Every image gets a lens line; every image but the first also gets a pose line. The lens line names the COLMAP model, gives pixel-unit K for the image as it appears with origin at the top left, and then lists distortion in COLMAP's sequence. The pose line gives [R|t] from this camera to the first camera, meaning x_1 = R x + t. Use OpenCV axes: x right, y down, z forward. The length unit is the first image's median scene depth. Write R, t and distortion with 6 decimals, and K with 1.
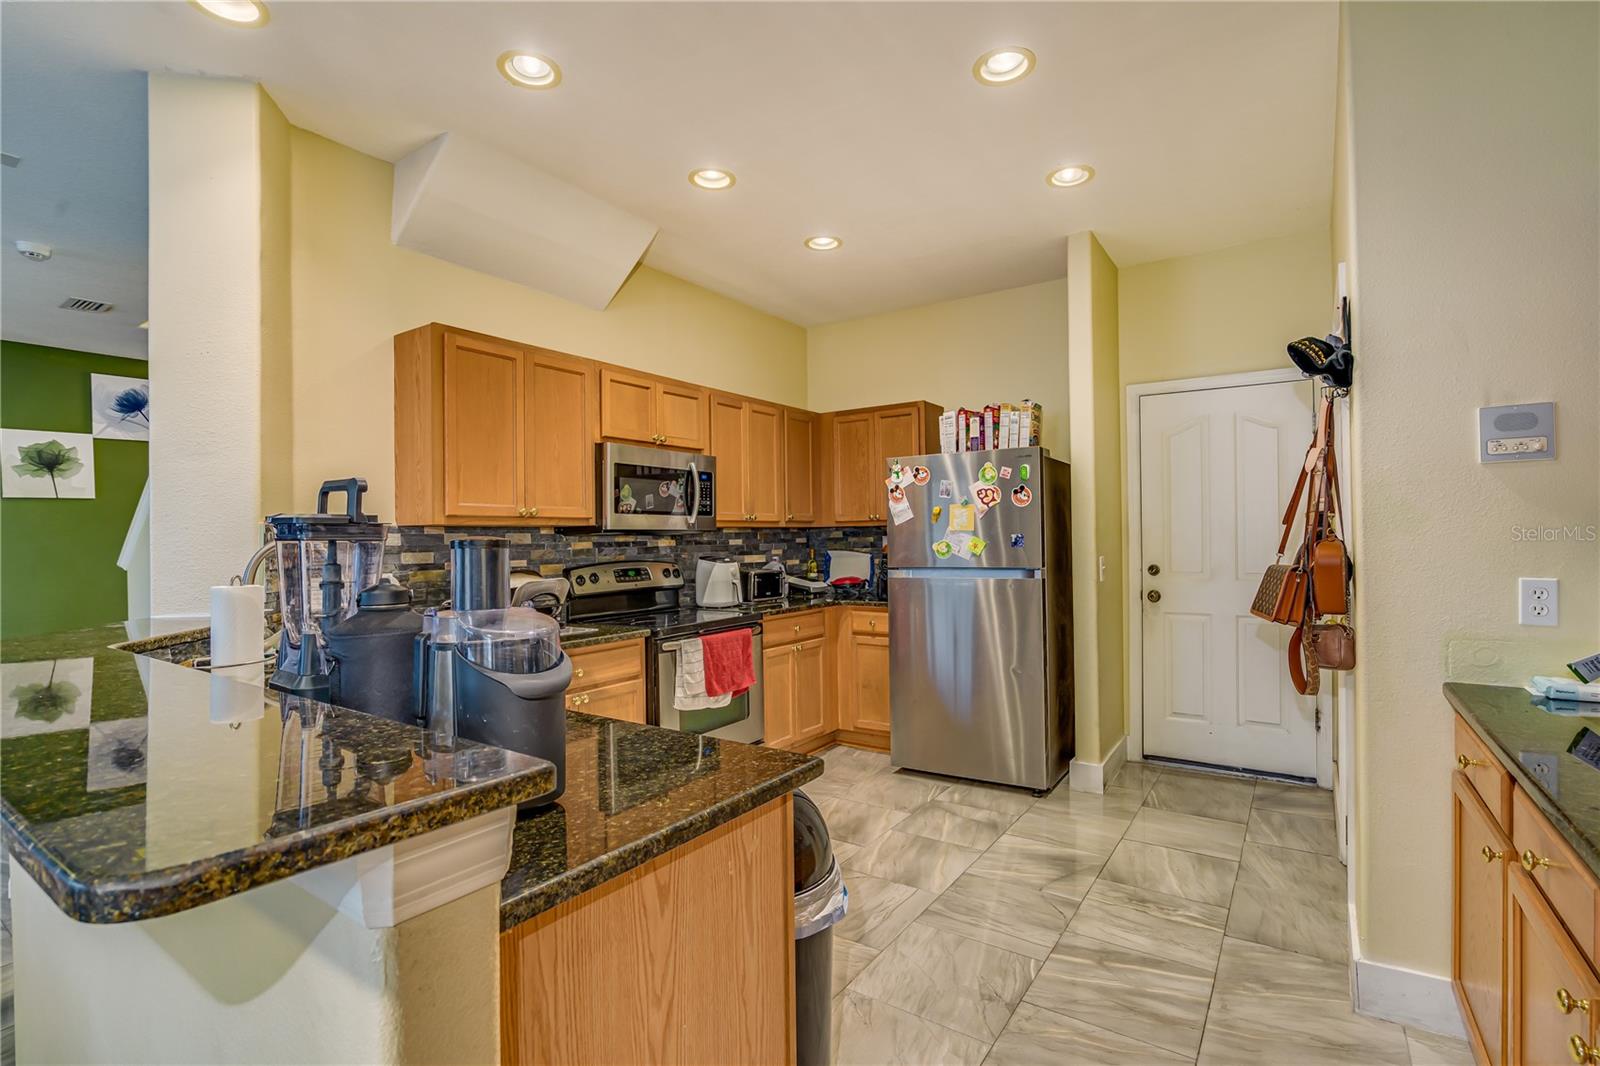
lens RADIAL K [[736.7, 0, 798.8], [0, 736.7, 532.4], [0, 0, 1]] dist [-0.024654, 0.004046]
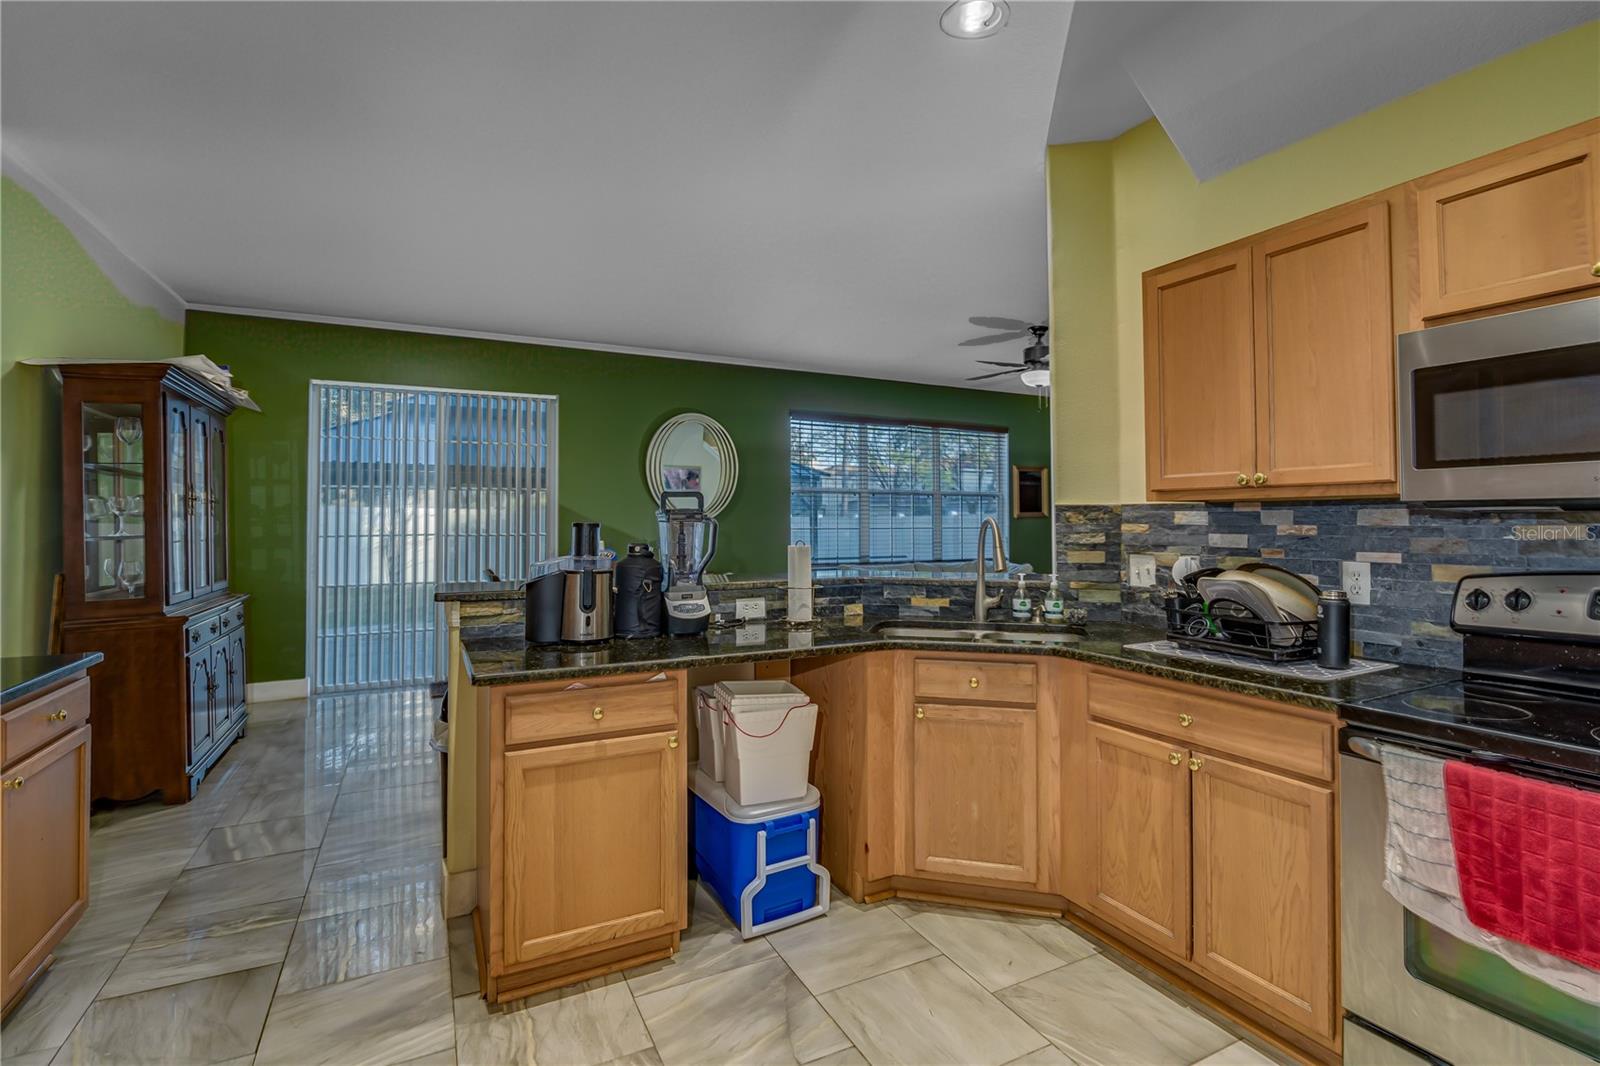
lens RADIAL K [[736.7, 0, 810.5], [0, 736.7, 512.2], [0, 0, 1]] dist [-0.024654, 0.004046]
pose [[-0.456836, -0.000200, -0.889551, 0.334105], [0.011020, 0.999922, -0.005885, 0.001783], [0.889483, -0.012491, -0.456798, 0.744244]]
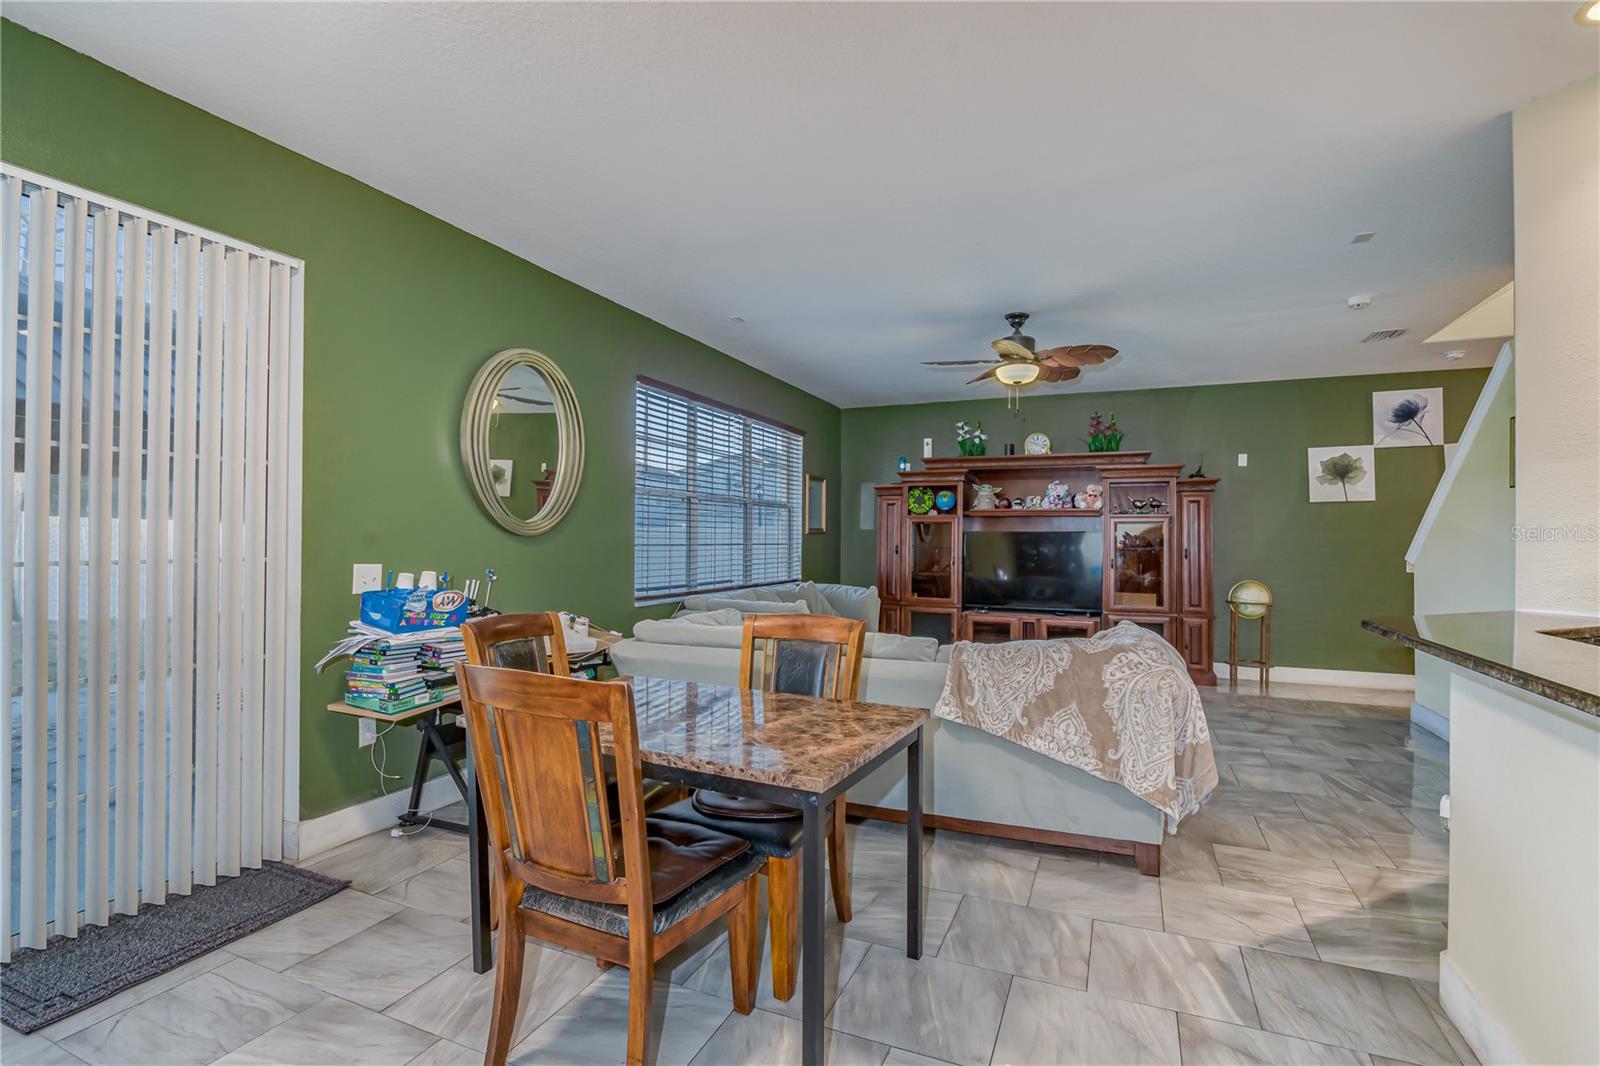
lens RADIAL K [[736.7, 0, 811.2], [0, 736.7, 529.2], [0, 0, 1]] dist [-0.024654, 0.004046]
pose [[0.198683, 0.006824, -0.980040, -0.029625], [-0.007040, 0.999960, 0.005536, -0.002450], [0.980039, 0.005800, 0.198723, -0.160527]]
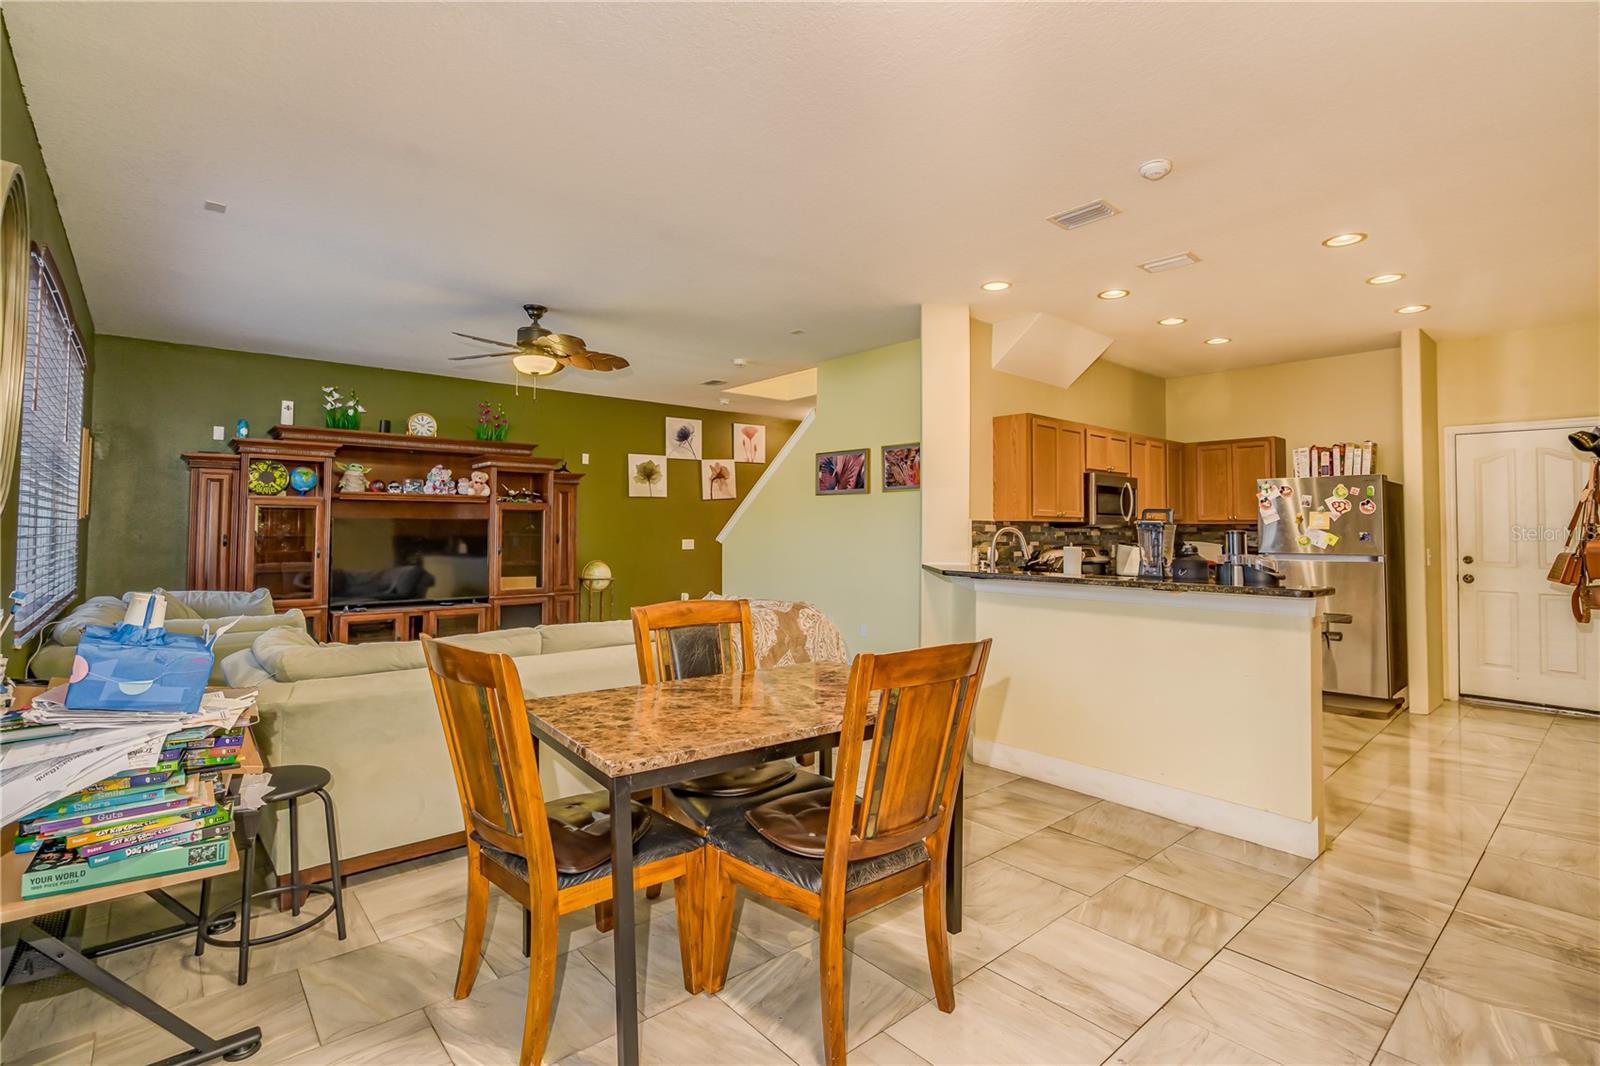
lens RADIAL K [[736.7, 0, 819.4], [0, 736.7, 499.3], [0, 0, 1]] dist [-0.024654, 0.004046]
pose [[0.969405, 0.010312, -0.245252, -0.393761], [-0.018608, 0.999330, -0.031531, 0.002464], [0.244762, 0.035130, 0.968946, -0.672364]]
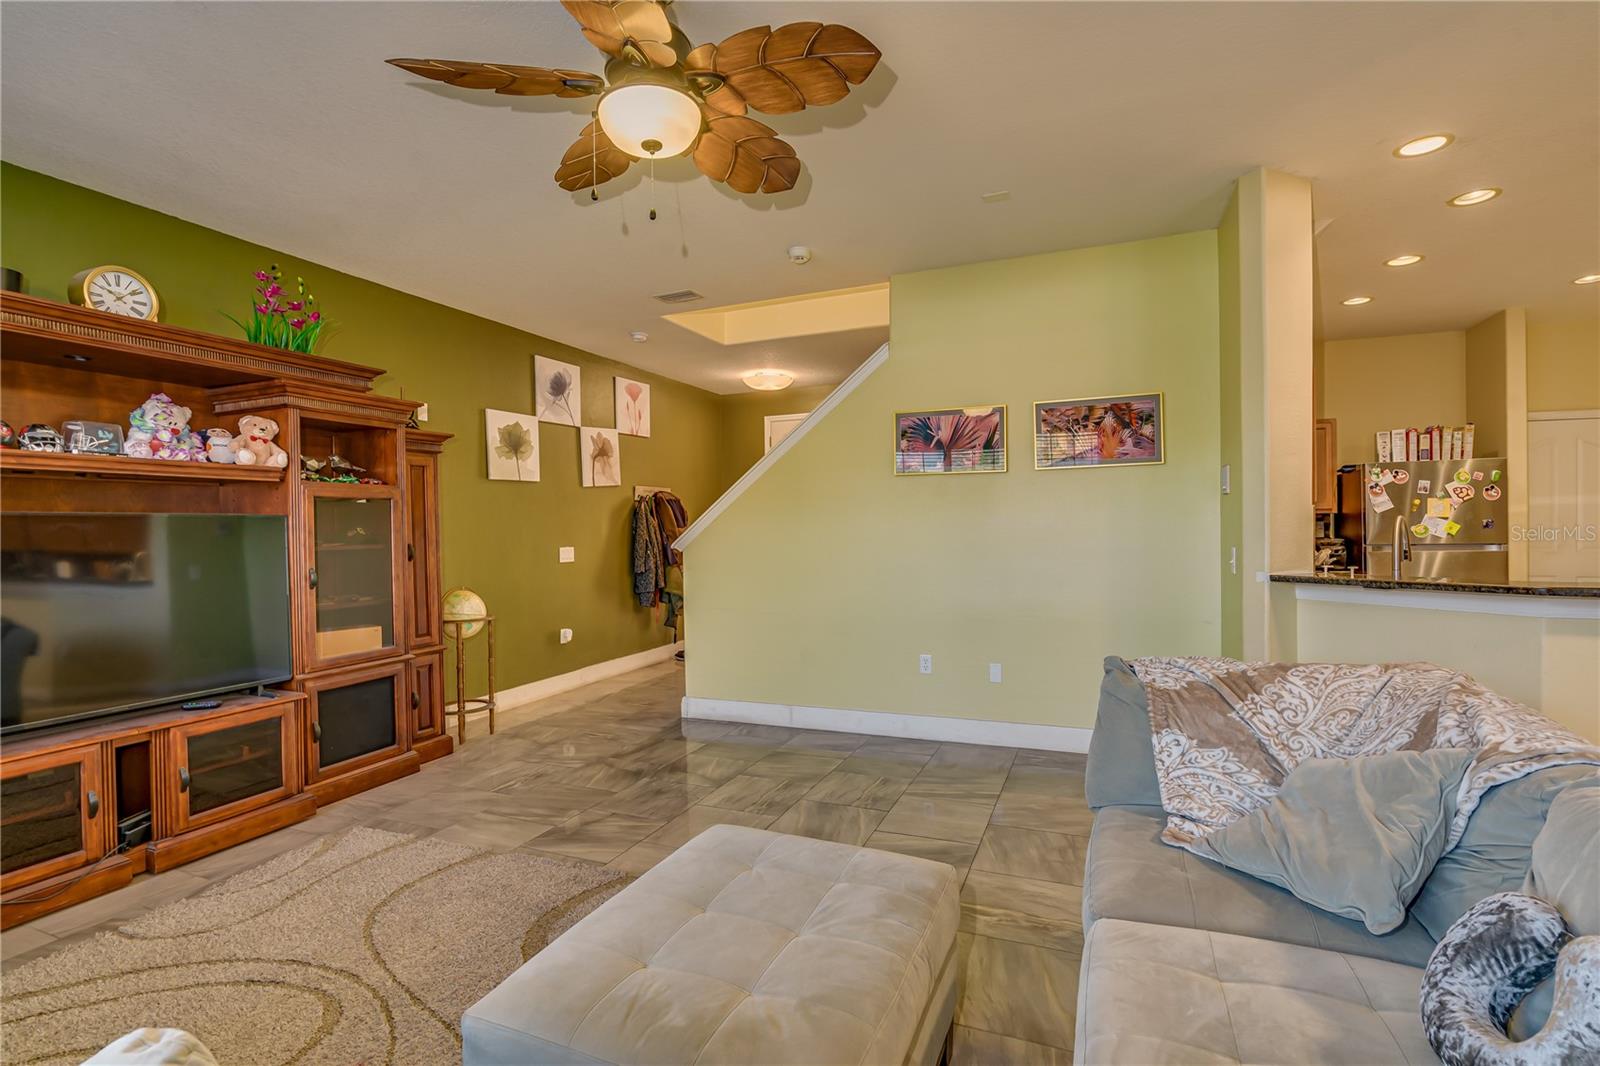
lens RADIAL K [[736.7, 0, 829.4], [0, 736.7, 527.8], [0, 0, 1]] dist [-0.024654, 0.004046]
pose [[0.978163, 0.003166, 0.207815, -1.172810], [-0.003578, 0.999992, 0.001606, 0.019664], [-0.207808, -0.002315, 0.978167, -0.100536]]
